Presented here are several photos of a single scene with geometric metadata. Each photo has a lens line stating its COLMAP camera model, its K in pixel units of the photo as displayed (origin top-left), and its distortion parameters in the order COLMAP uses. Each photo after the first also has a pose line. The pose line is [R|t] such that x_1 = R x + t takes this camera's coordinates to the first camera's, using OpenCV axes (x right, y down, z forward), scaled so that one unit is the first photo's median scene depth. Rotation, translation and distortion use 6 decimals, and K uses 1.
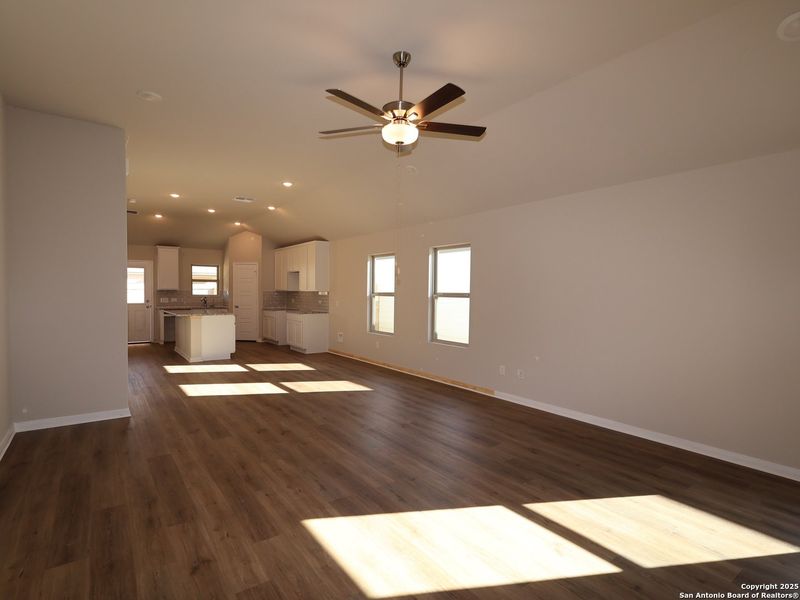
lens RADIAL K [[417.9, 0, 395.6], [0, 417.9, 301.3], [0, 0, 1]] dist [-0.001188, 0.000994]
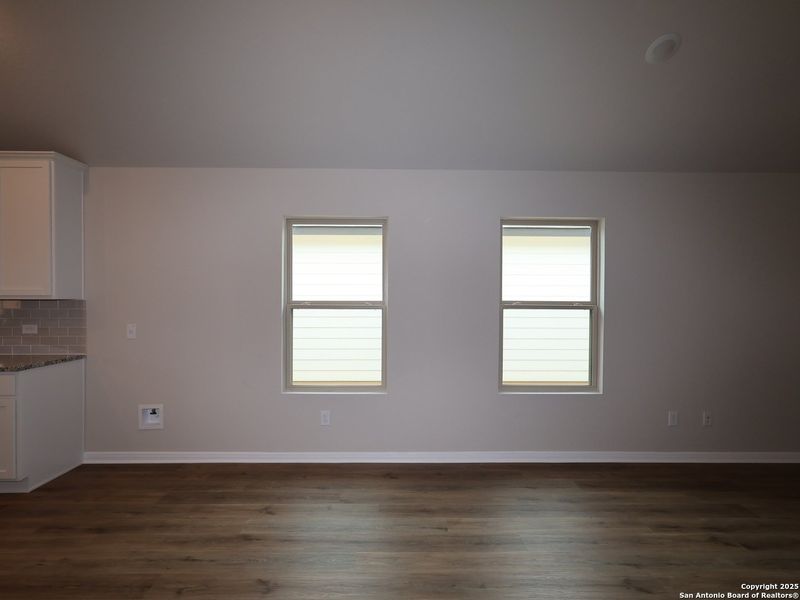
lens RADIAL K [[419.1, 0, 404.4], [0, 419.1, 301.0], [0, 0, 1]] dist [-0.002411, 0.001305]
pose [[0.566640, -0.012273, 0.823874, -0.264041], [0.022953, 0.999736, -0.000894, -0.013930], [-0.823646, 0.019417, 0.566772, 0.480072]]
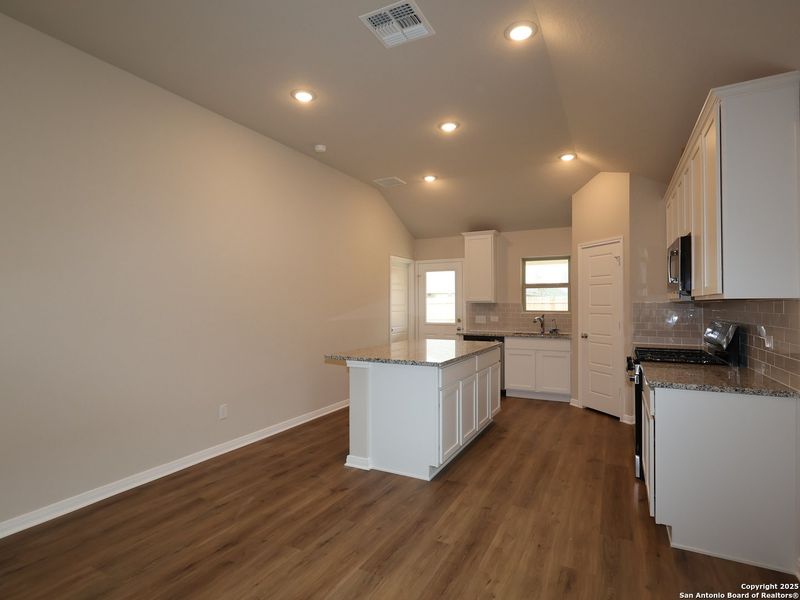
lens RADIAL K [[417.9, 0, 396.5], [0, 417.9, 302.7], [0, 0, 1]] dist [-0.001188, 0.000994]
pose [[0.443492, -0.011106, -0.896210, -0.048602], [-0.017259, 0.999632, -0.020928, -0.012343], [0.896112, 0.024749, 0.443137, 0.616229]]
